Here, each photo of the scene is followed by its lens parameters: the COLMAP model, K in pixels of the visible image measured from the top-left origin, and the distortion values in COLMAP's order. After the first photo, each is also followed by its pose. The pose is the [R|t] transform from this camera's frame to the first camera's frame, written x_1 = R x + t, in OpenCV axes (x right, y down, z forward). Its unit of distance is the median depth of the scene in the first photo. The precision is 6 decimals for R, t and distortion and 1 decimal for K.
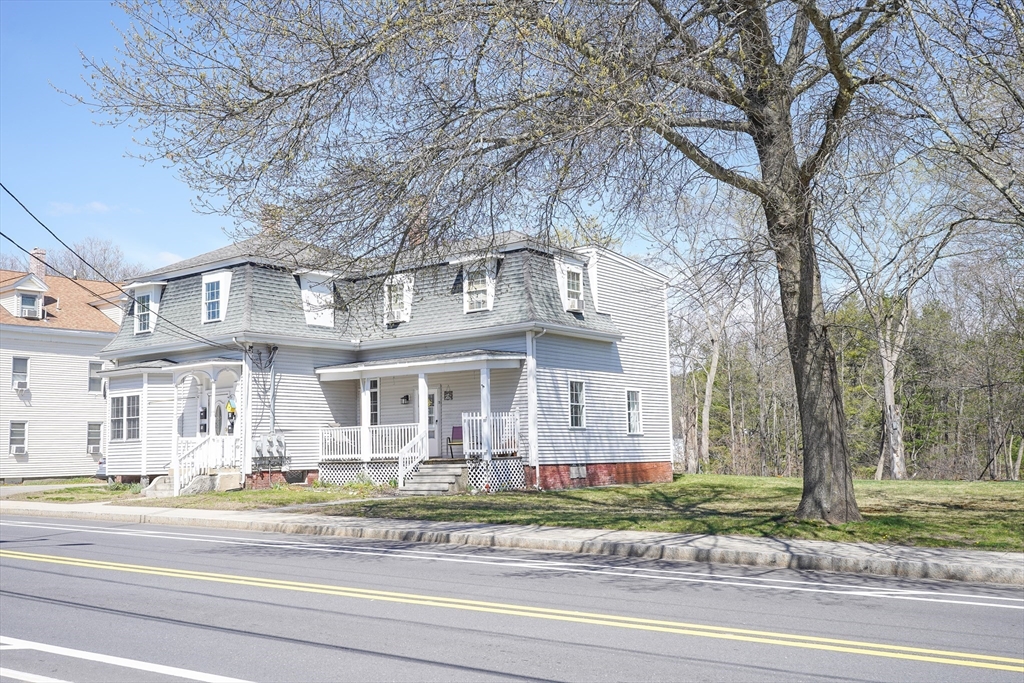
lens RADIAL K [[1025.7, 0, 508.8], [0, 1025.7, 340.5], [0, 0, 1]] dist [0.002285, 0.000000]
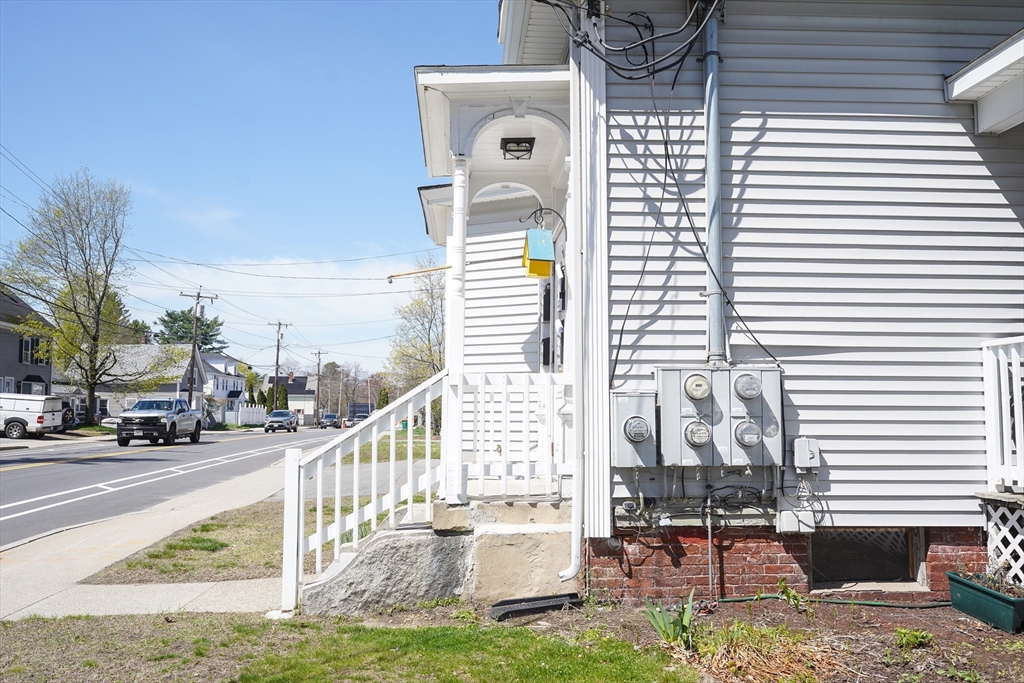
lens RADIAL K [[855.1, 0, 508.9], [0, 855.1, 333.9], [0, 0, 1]] dist [0.014225, 0.002911]
pose [[0.645690, -0.044251, -0.762316, -0.113927], [0.069540, 0.997579, 0.000994, 0.079987], [0.760426, -0.053653, 0.647204, 0.836522]]
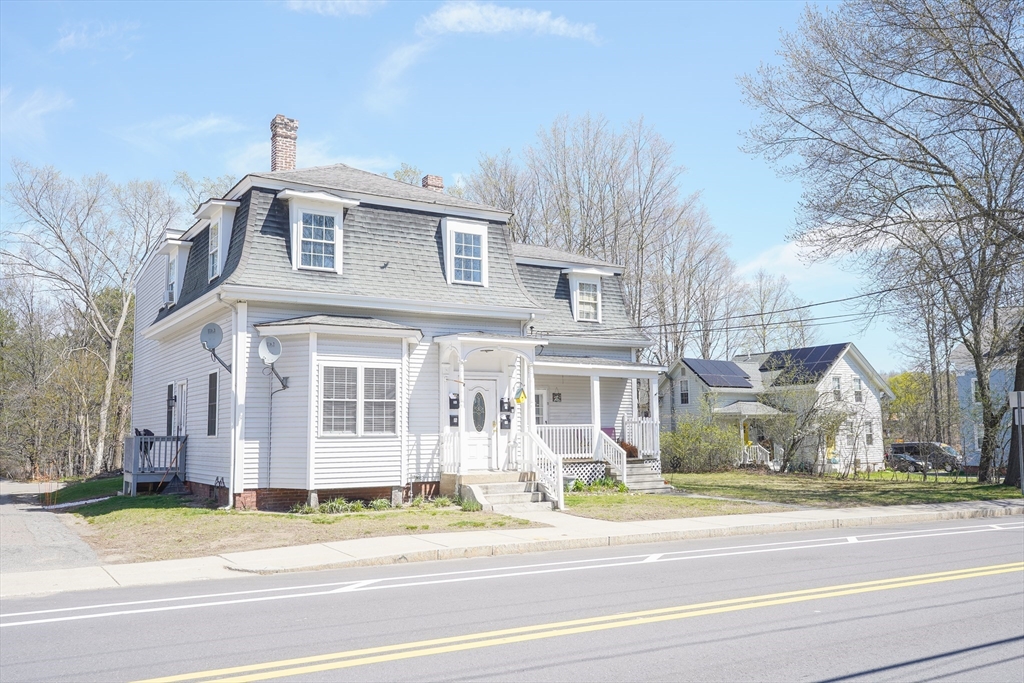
lens RADIAL K [[860.0, 0, 510.1], [0, 860.0, 342.3], [0, 0, 1]] dist [0.003155, 0.000630]
pose [[0.330920, 0.119156, 0.936106, -0.887814], [-0.099453, 0.990875, -0.090970, 0.081578], [-0.938404, -0.062994, 0.339750, 0.749259]]
